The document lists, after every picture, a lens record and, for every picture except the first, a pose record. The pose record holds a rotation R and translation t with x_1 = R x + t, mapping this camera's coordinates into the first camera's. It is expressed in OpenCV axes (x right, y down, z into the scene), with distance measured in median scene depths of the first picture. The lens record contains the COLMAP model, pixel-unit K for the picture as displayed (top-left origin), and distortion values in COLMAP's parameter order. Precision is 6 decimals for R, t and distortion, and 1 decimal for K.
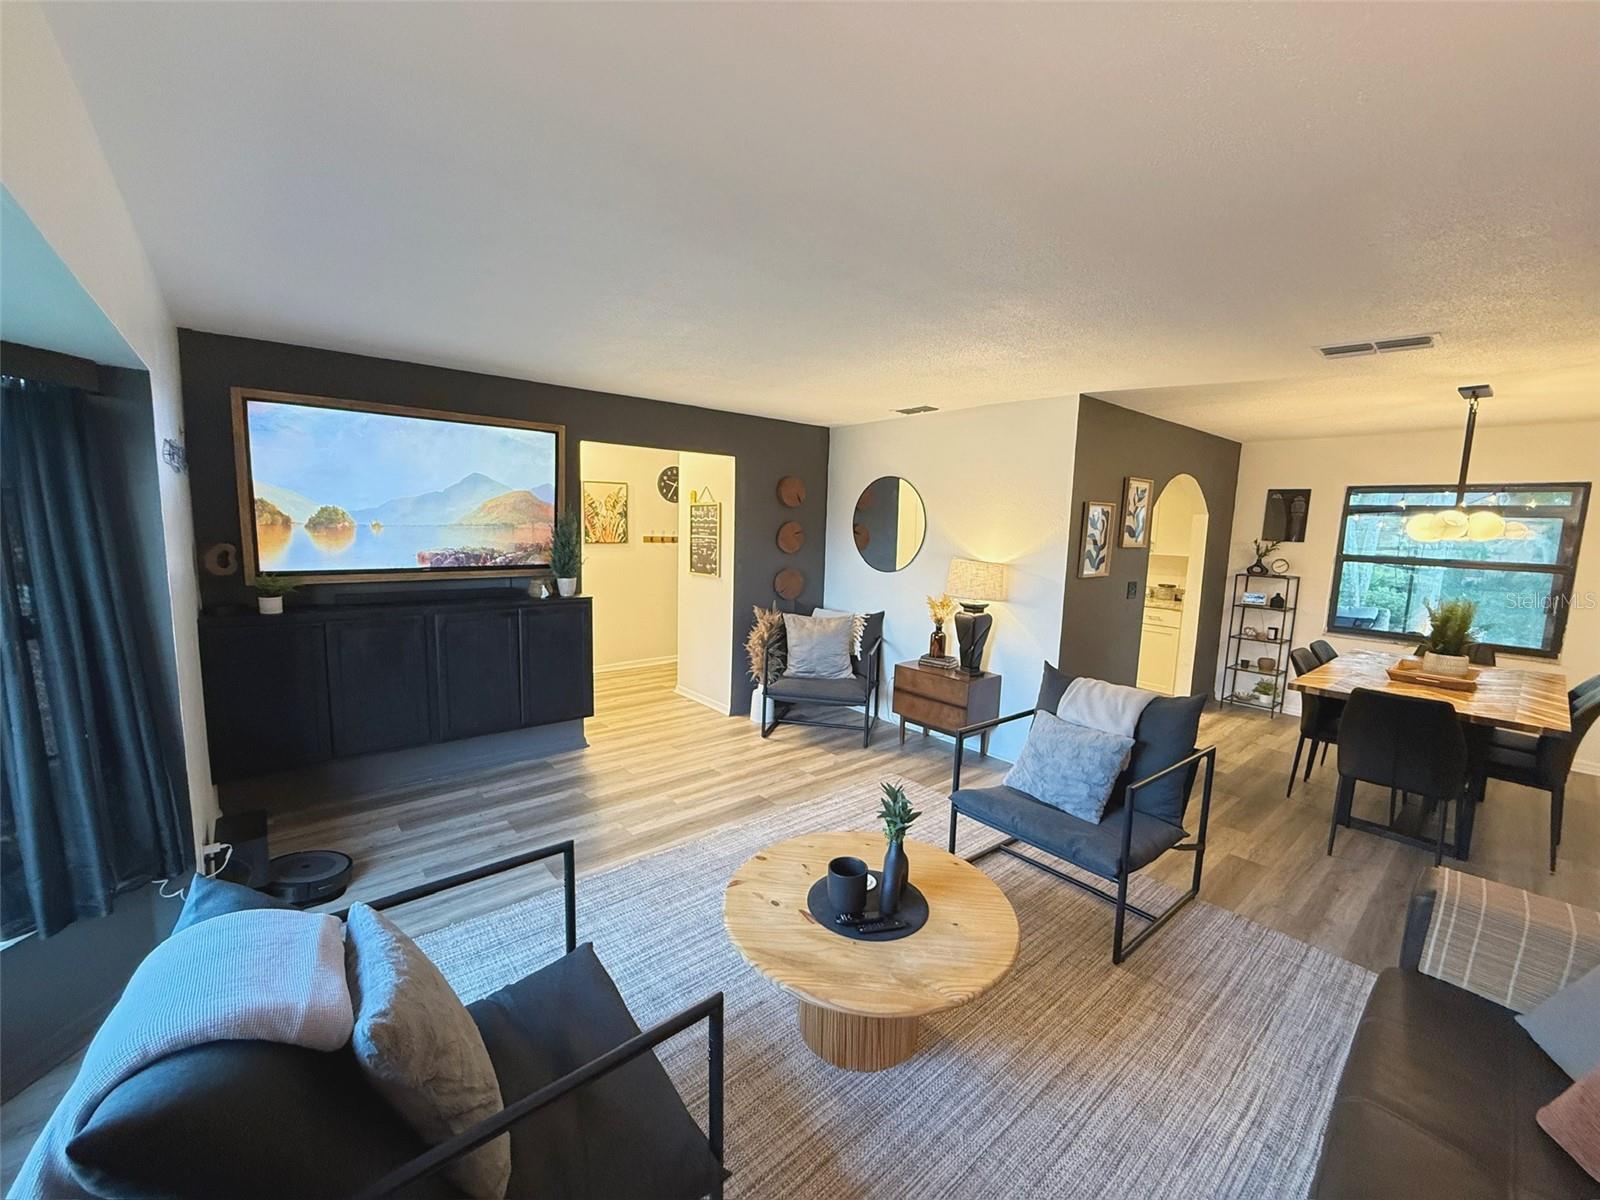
lens RADIAL K [[638.4, 0, 806.1], [0, 638.4, 604.1], [0, 0, 1]] dist [0.000516, 0.000144]
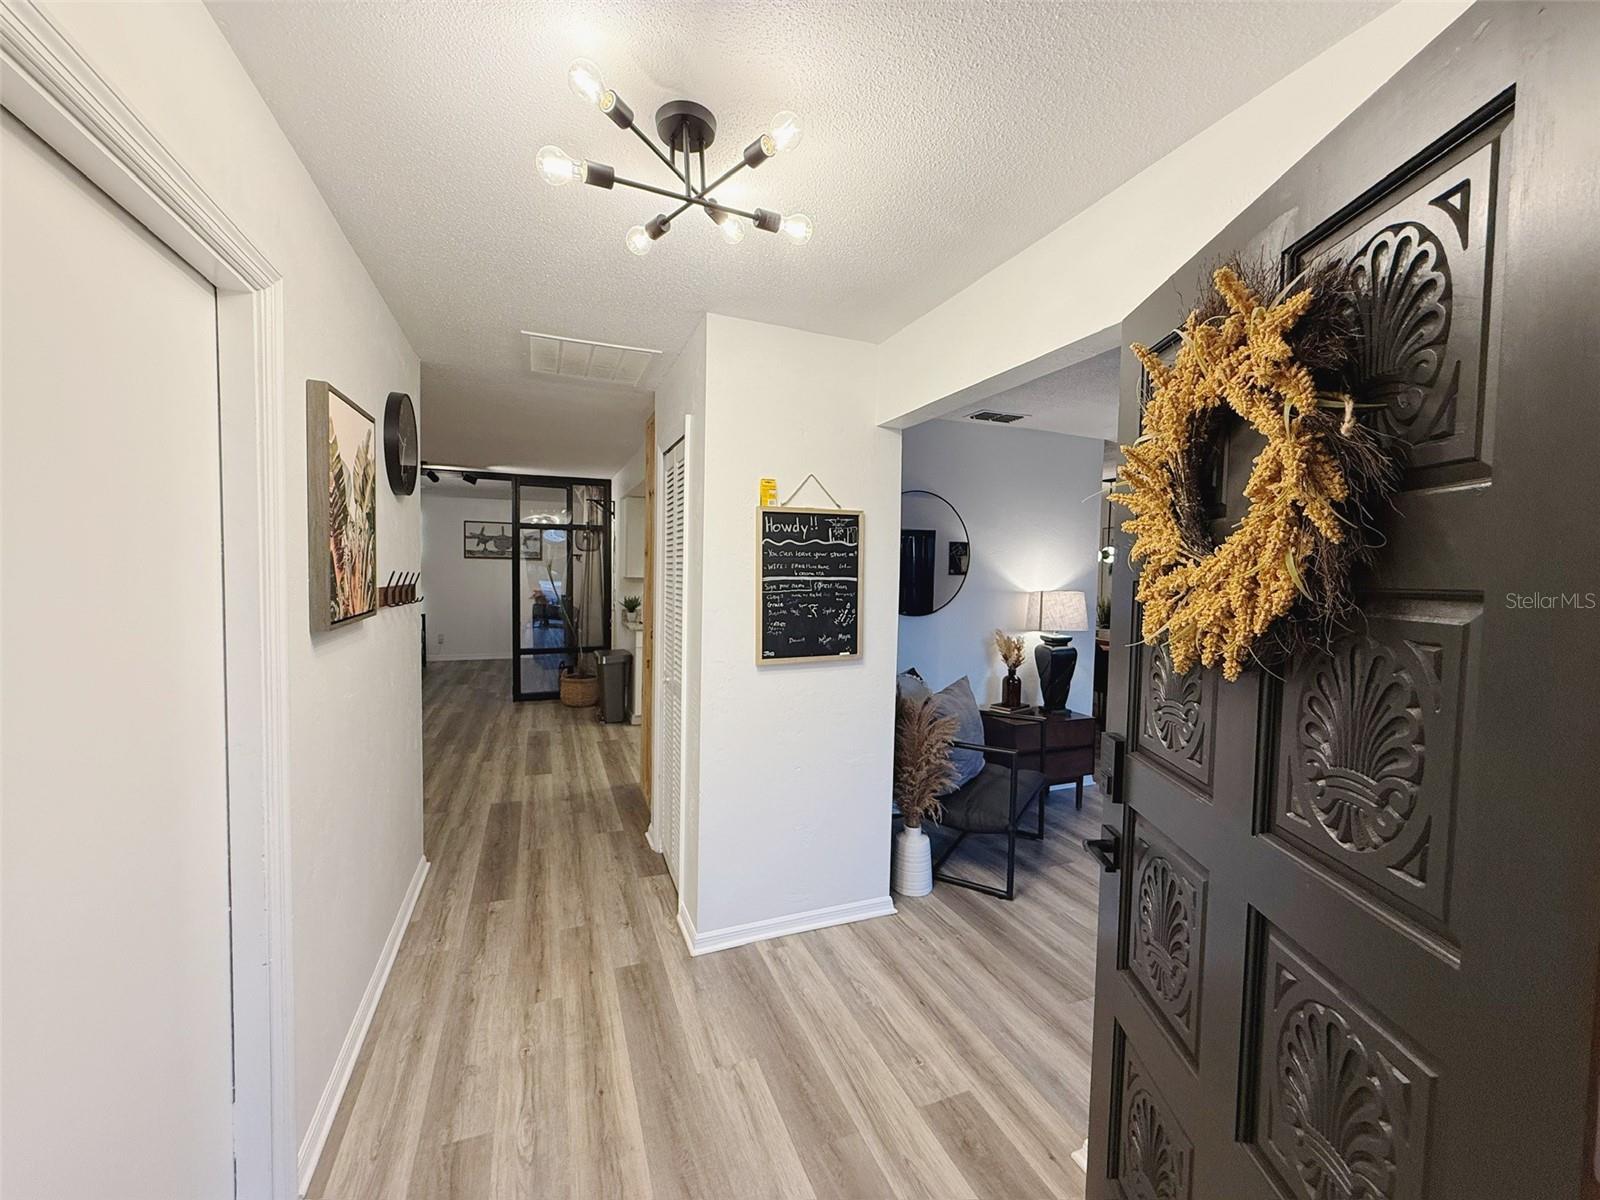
lens RADIAL K [[638.4, 0, 808.5], [0, 638.4, 598.9], [0, 0, 1]] dist [0.000516, 0.000144]
pose [[0.304491, -0.071771, 0.949807, -0.617287], [0.098720, 0.994165, 0.043475, -0.112951], [-0.947386, 0.080527, 0.309800, 0.864580]]
